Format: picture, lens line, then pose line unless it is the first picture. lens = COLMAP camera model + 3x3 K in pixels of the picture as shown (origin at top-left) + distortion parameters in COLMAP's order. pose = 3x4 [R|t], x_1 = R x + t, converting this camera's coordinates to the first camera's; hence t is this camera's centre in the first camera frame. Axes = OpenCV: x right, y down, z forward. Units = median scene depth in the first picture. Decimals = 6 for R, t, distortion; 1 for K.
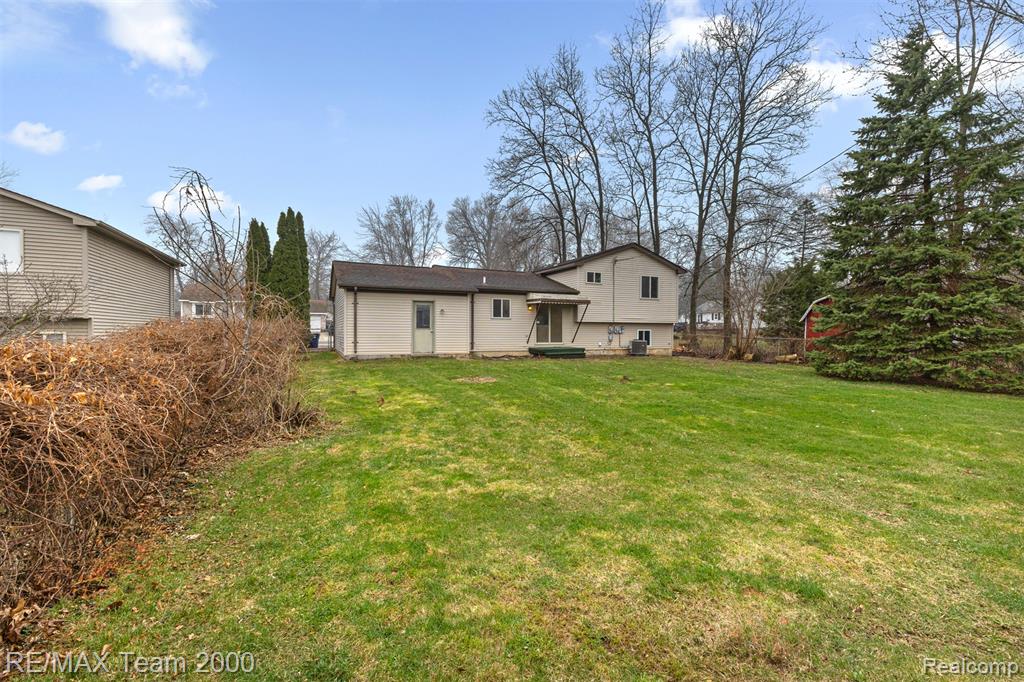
lens RADIAL K [[442.9, 0, 515.6], [0, 442.9, 340.1], [0, 0, 1]] dist [0.009479, -0.001858]
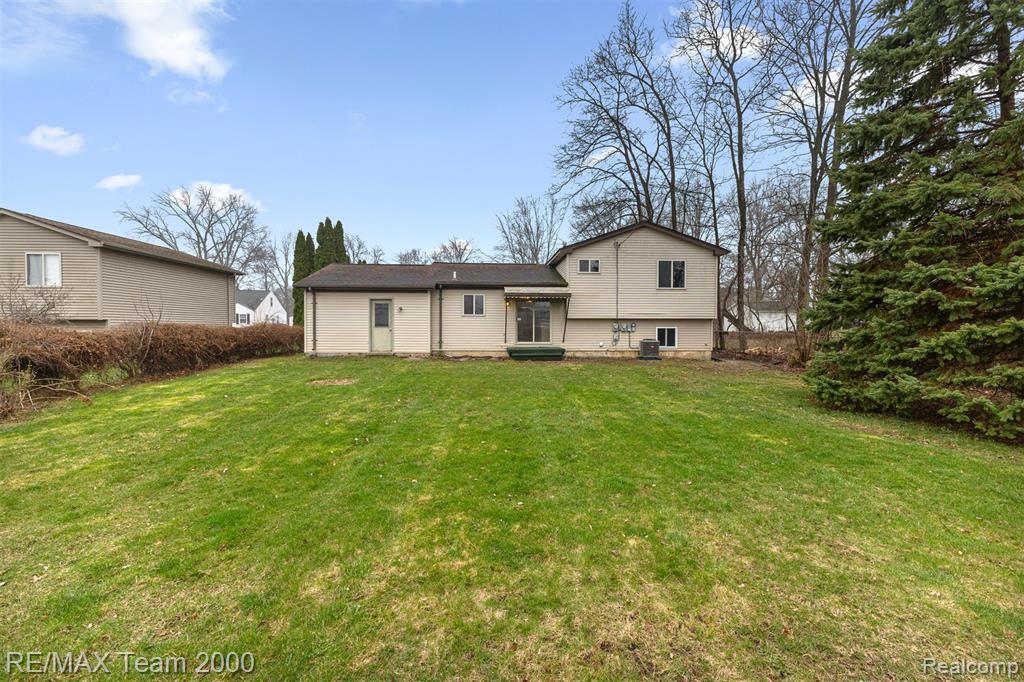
lens RADIAL K [[442.9, 0, 511.8], [0, 442.9, 339.2], [0, 0, 1]] dist [0.009479, -0.001858]
pose [[0.929226, 0.007697, -0.369432, 0.367511], [-0.005869, 0.999964, 0.006072, -0.005275], [0.369465, -0.003474, 0.929238, 0.158371]]
